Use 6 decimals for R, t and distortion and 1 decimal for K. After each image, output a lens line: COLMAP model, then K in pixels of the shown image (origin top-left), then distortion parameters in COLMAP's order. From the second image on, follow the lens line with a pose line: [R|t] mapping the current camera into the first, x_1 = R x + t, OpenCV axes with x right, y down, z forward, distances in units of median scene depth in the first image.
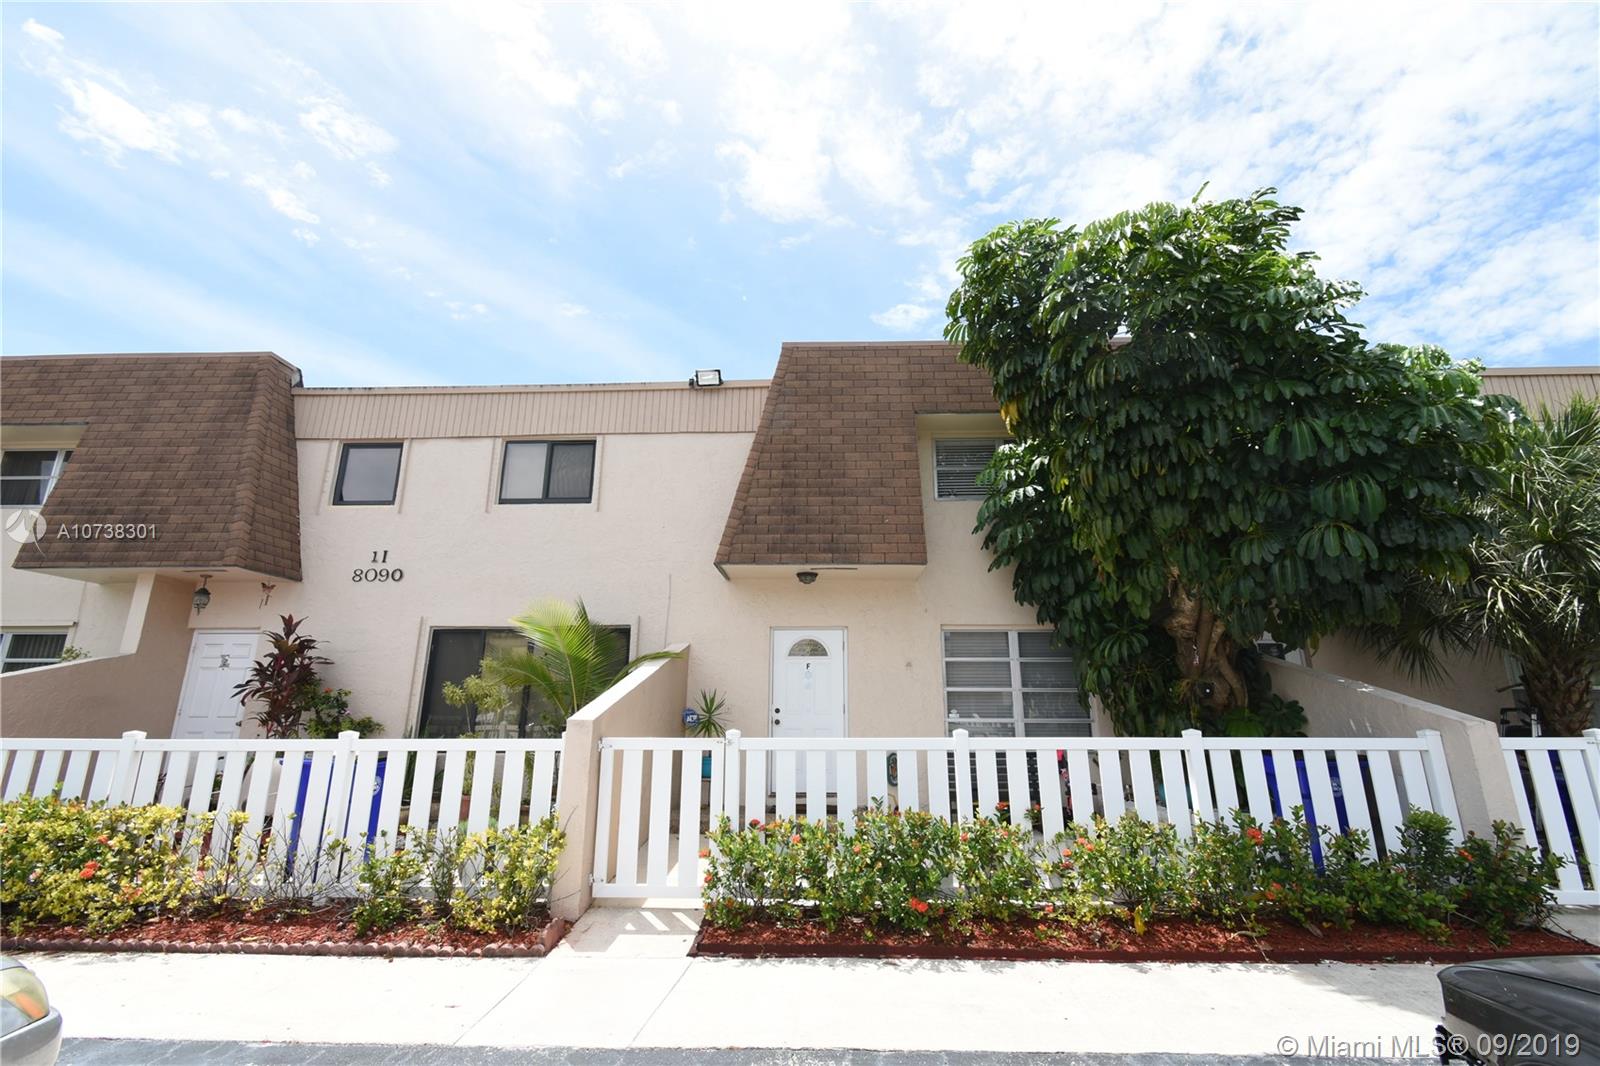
lens RADIAL K [[725.6, 0, 803.0], [0, 725.6, 526.9], [0, 0, 1]] dist [0.002941, 0.000253]
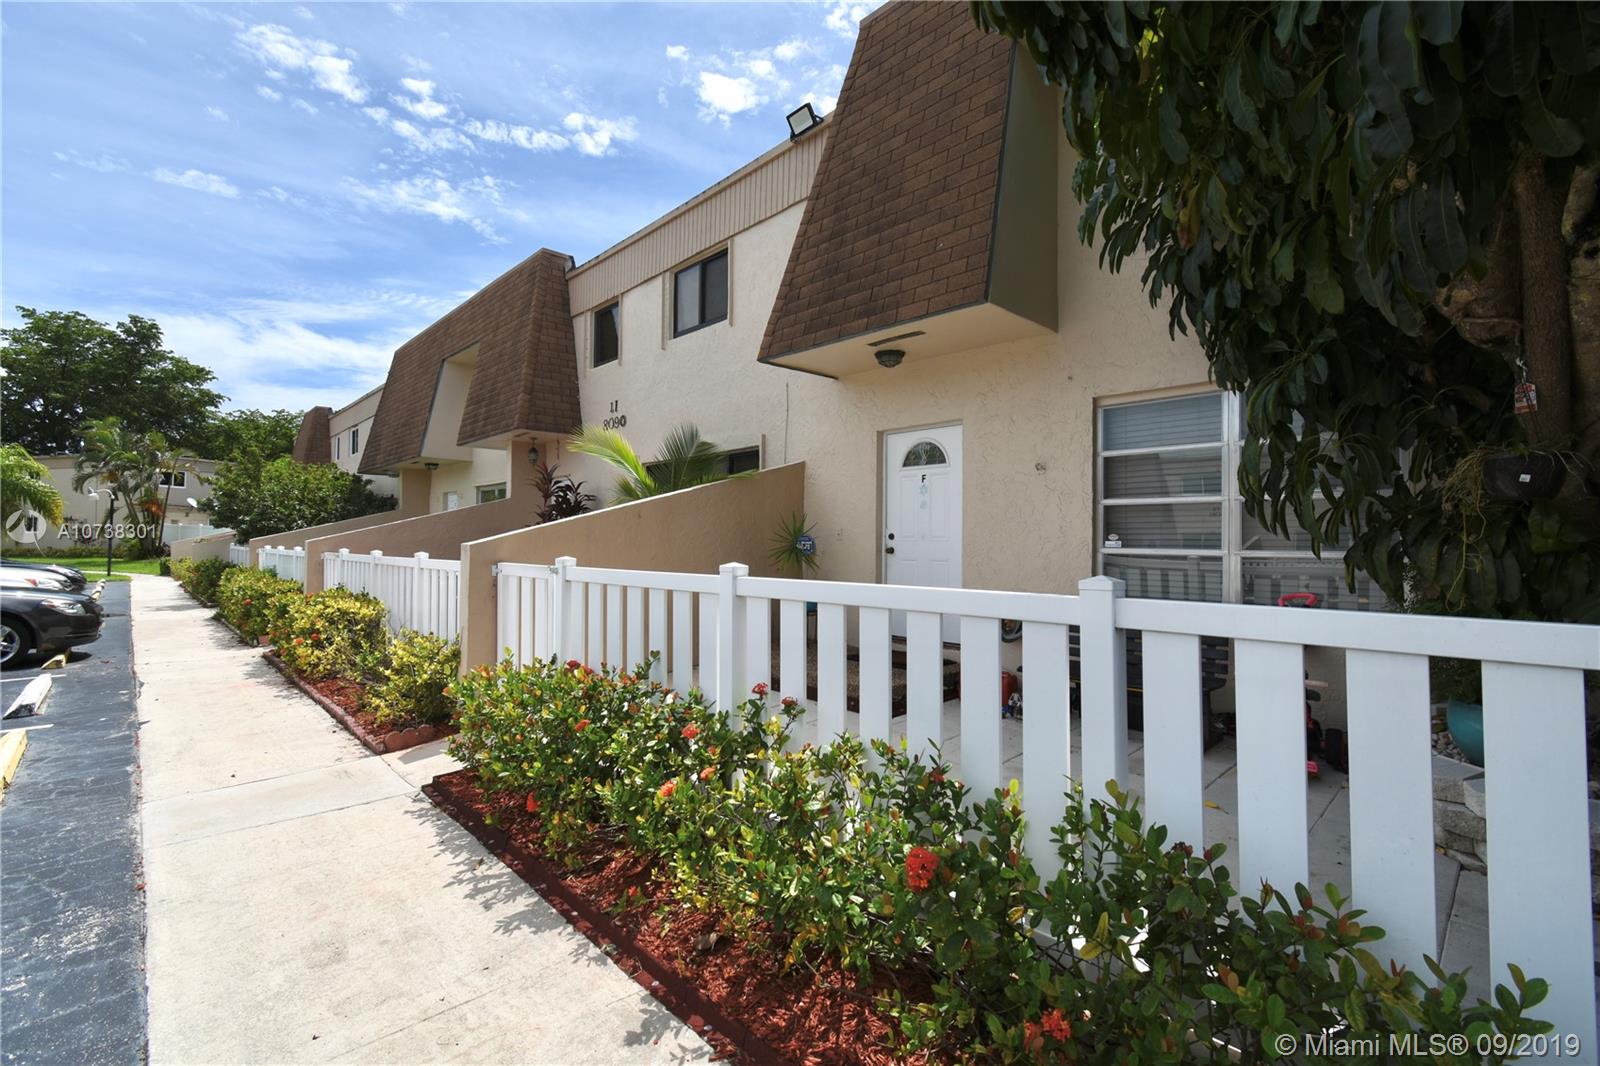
lens RADIAL K [[712.0, 0, 792.5], [0, 712.0, 528.6], [0, 0, 1]] dist [0.001518, -0.000104]
pose [[0.712199, -0.010103, -0.701904, 0.447057], [0.171351, 0.972152, 0.159871, 0.107828], [0.680743, -0.234132, 0.694098, 0.411522]]
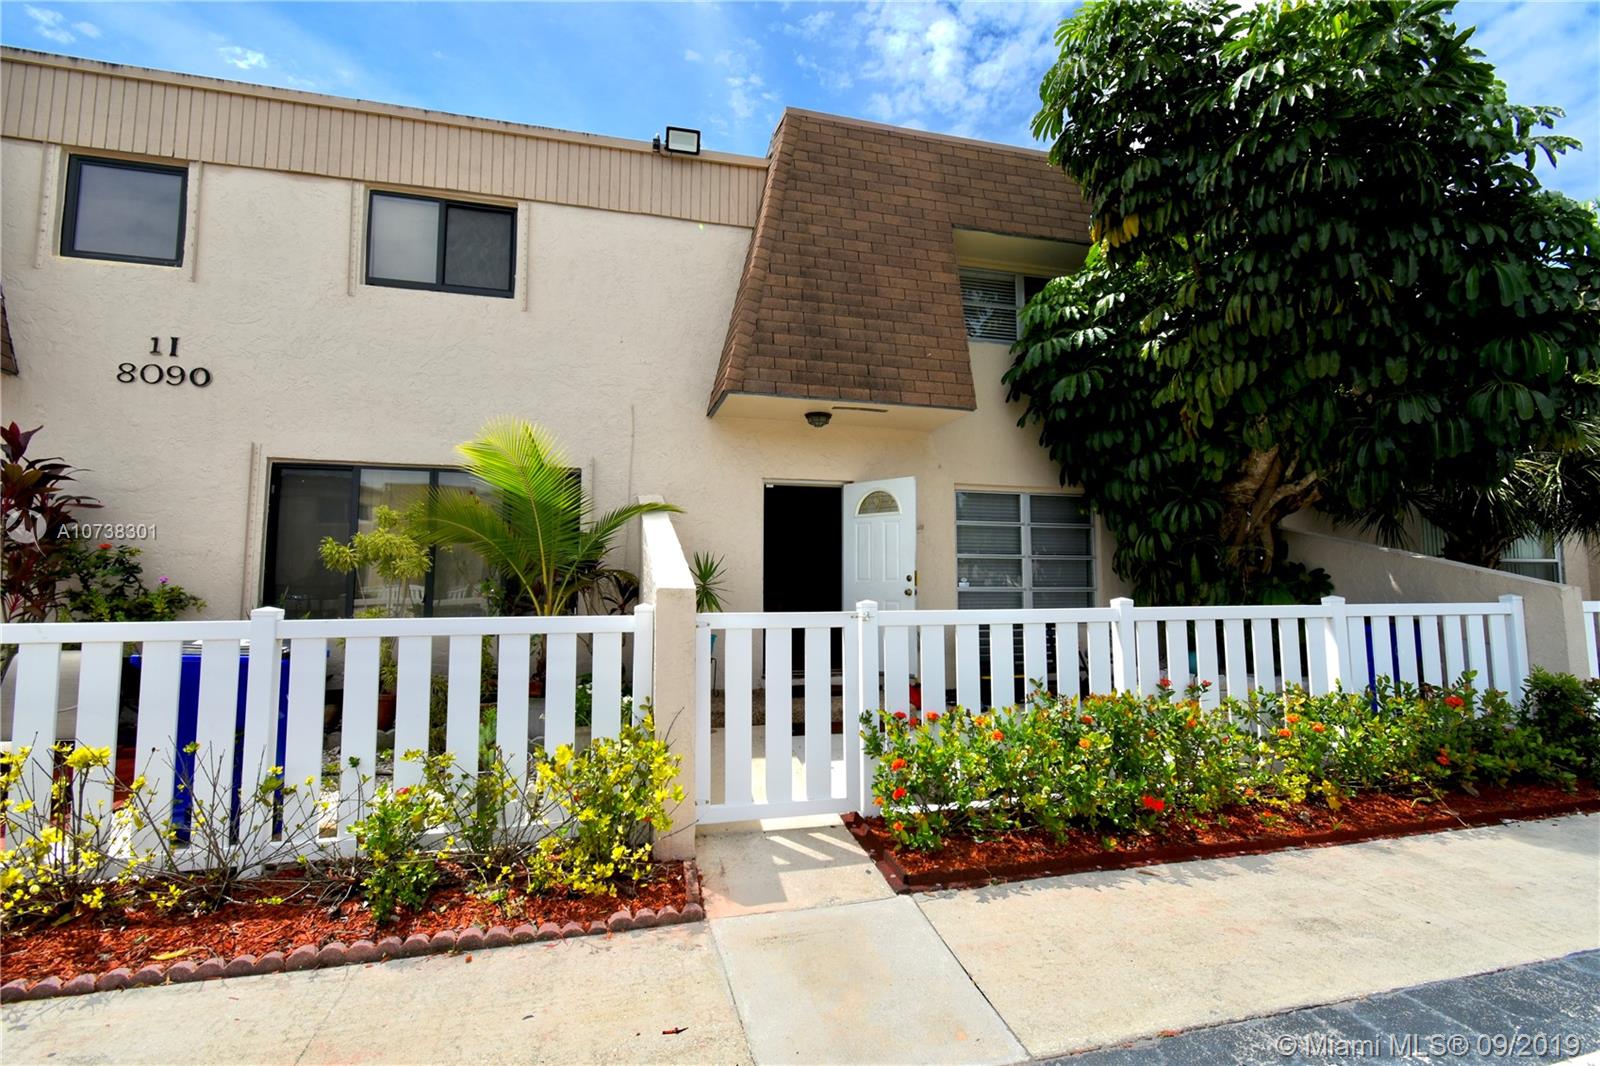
lens RADIAL K [[752.3, 0, 806.8], [0, 752.3, 527.7], [0, 0, 1]] dist [0.002829, -0.000788]
pose [[0.954131, 0.021365, 0.298625, -0.261927], [-0.072461, 0.984275, 0.161098, 0.055984], [-0.290487, -0.175347, 0.940676, 0.197649]]
